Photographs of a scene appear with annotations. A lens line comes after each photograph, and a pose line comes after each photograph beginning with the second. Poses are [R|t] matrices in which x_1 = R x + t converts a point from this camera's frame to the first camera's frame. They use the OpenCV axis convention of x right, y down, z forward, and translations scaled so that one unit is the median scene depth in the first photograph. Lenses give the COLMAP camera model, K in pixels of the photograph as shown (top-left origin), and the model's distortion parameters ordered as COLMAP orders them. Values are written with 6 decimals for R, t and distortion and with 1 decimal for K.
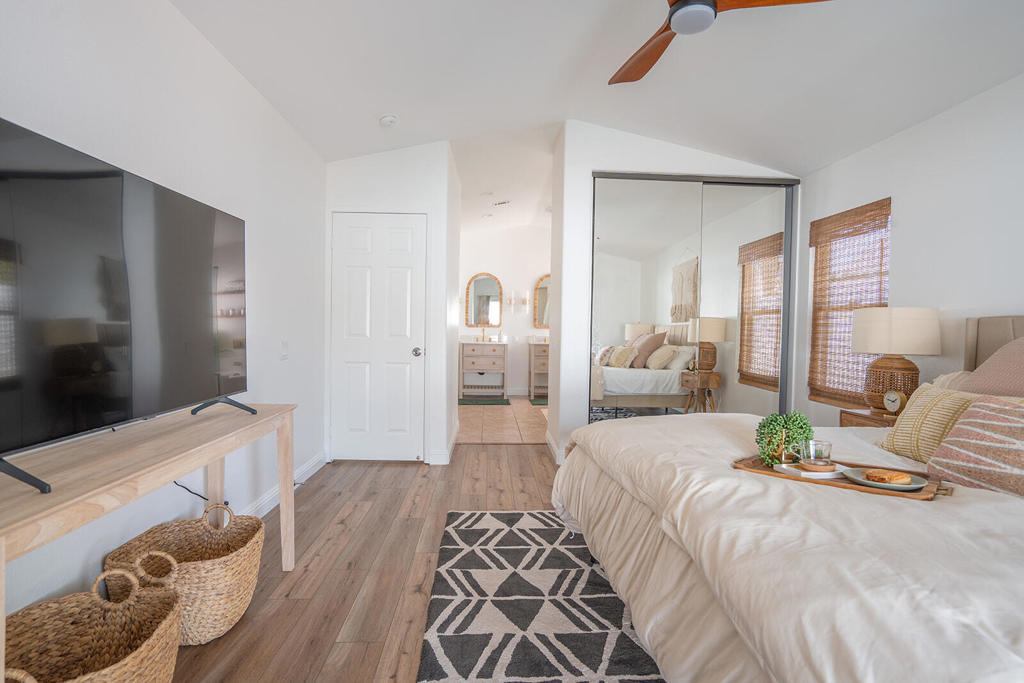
lens RADIAL K [[530.0, 0, 512.9], [0, 530.0, 341.8], [0, 0, 1]] dist [0.005643, 0.000094]
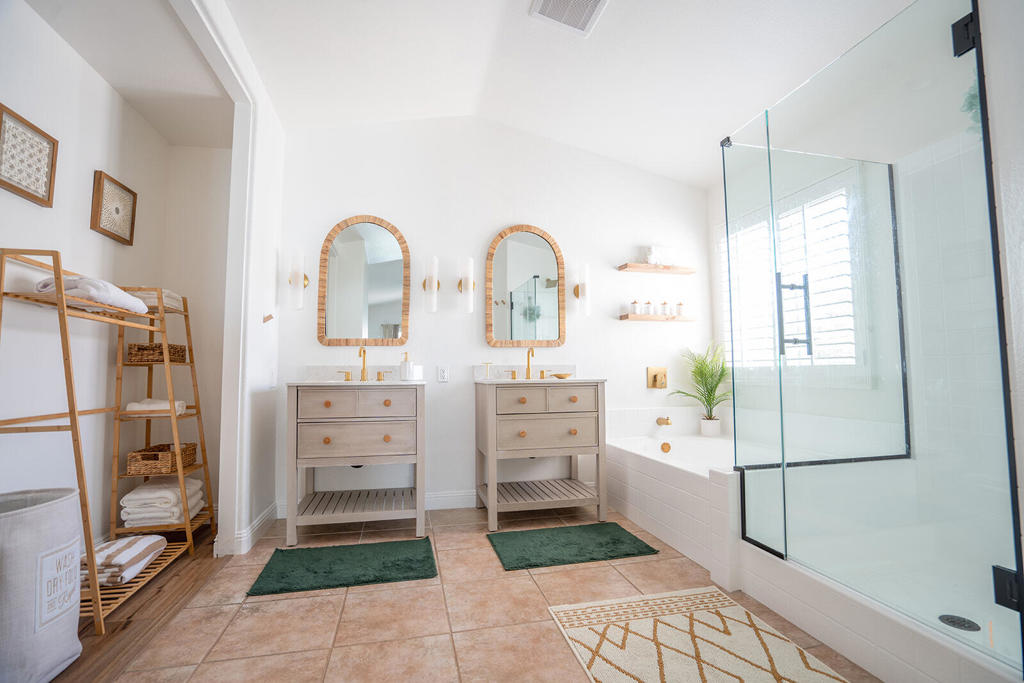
lens RADIAL K [[472.3, 0, 513.2], [0, 472.3, 342.7], [0, 0, 1]] dist [-0.022958, 0.006894]
pose [[0.983477, -0.011945, 0.180640, -0.008047], [0.028115, 0.995792, -0.087221, 0.005084], [-0.178838, 0.090859, 0.979674, 0.629017]]
